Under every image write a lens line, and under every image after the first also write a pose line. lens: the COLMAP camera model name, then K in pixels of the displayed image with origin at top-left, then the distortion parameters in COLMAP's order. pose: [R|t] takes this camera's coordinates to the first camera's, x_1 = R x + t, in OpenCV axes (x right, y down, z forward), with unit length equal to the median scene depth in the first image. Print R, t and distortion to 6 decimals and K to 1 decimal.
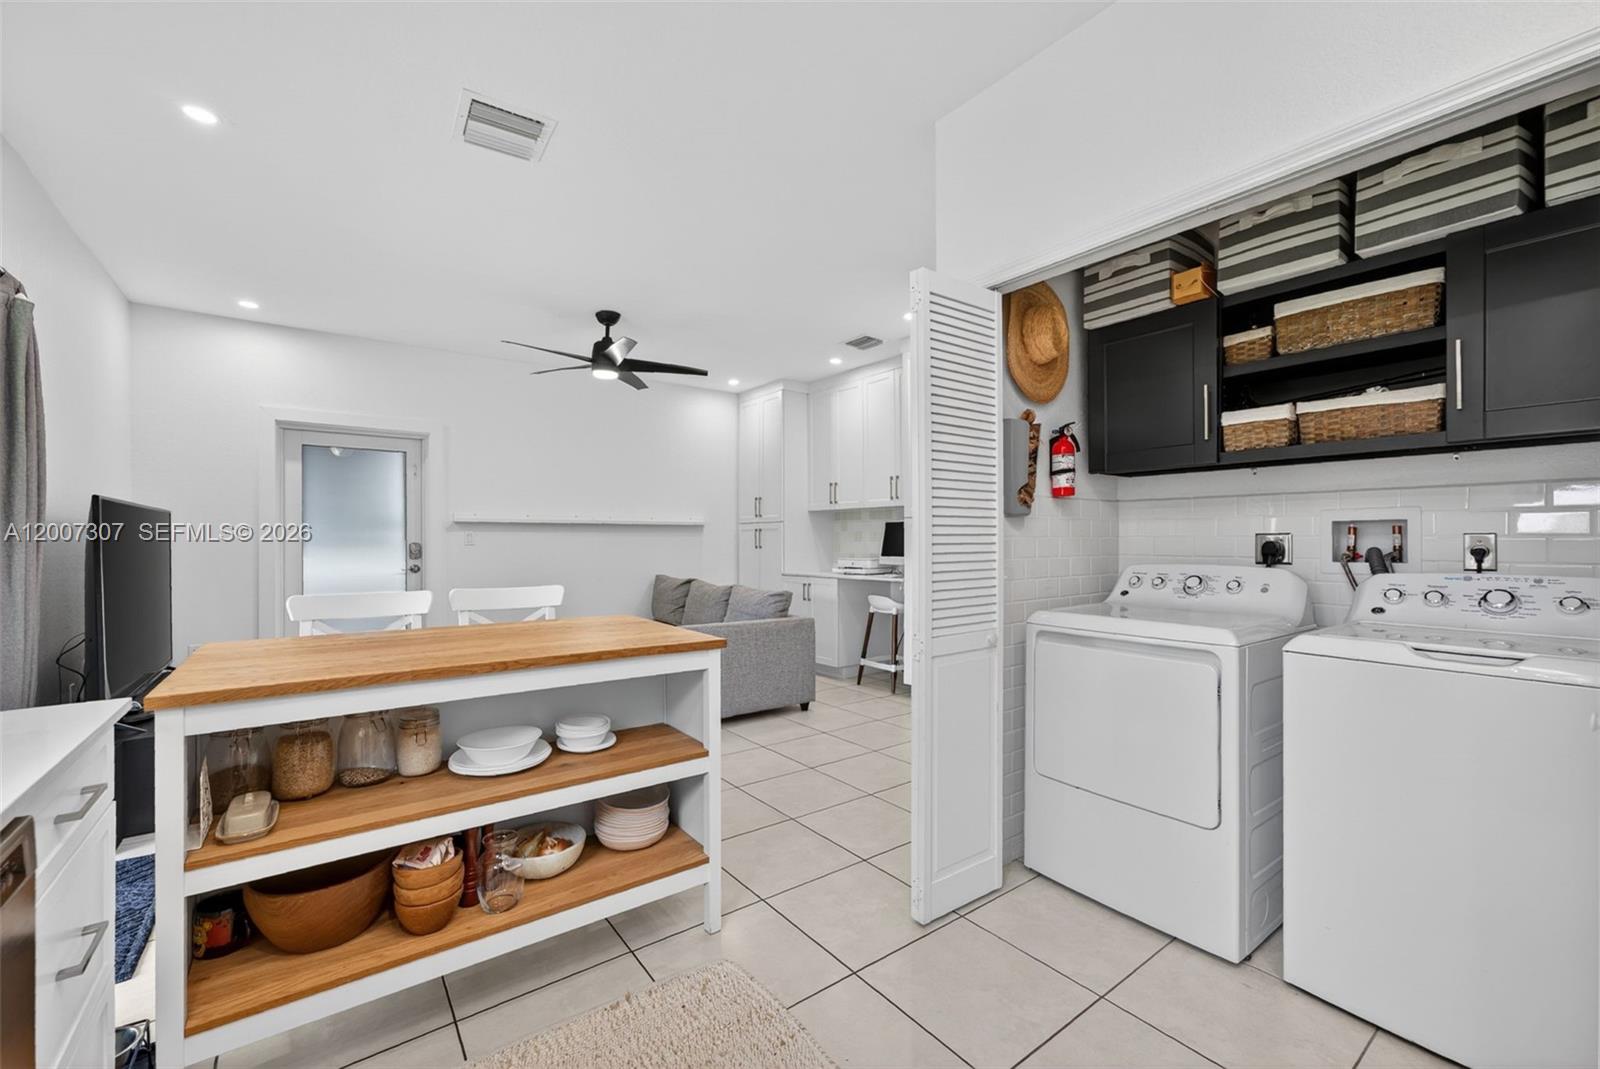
lens RADIAL K [[650.5, 0, 795.0], [0, 650.5, 537.0], [0, 0, 1]] dist [-0.002876, 0.001835]
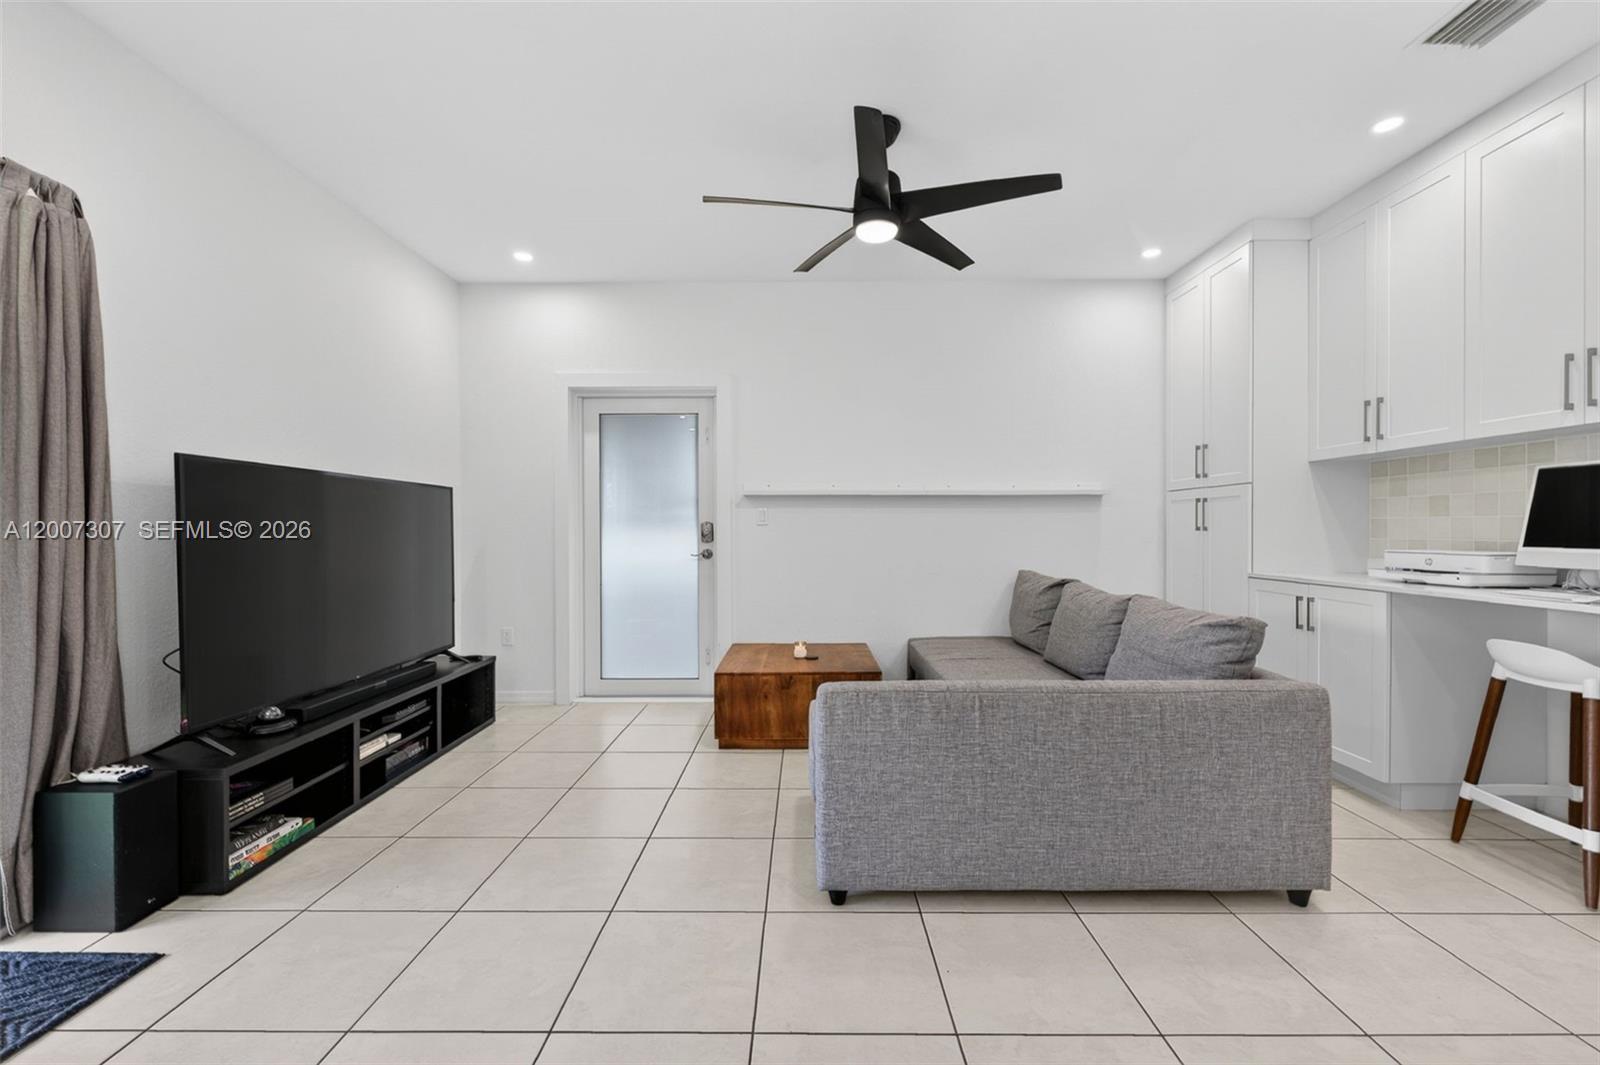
lens RADIAL K [[650.5, 0, 799.5], [0, 650.5, 534.6], [0, 0, 1]] dist [-0.002876, 0.001835]
pose [[0.801176, 0.003119, -0.598420, 0.005640], [0.005946, 0.999896, 0.013172, 0.013217], [0.598399, -0.014111, 0.801074, 0.377751]]
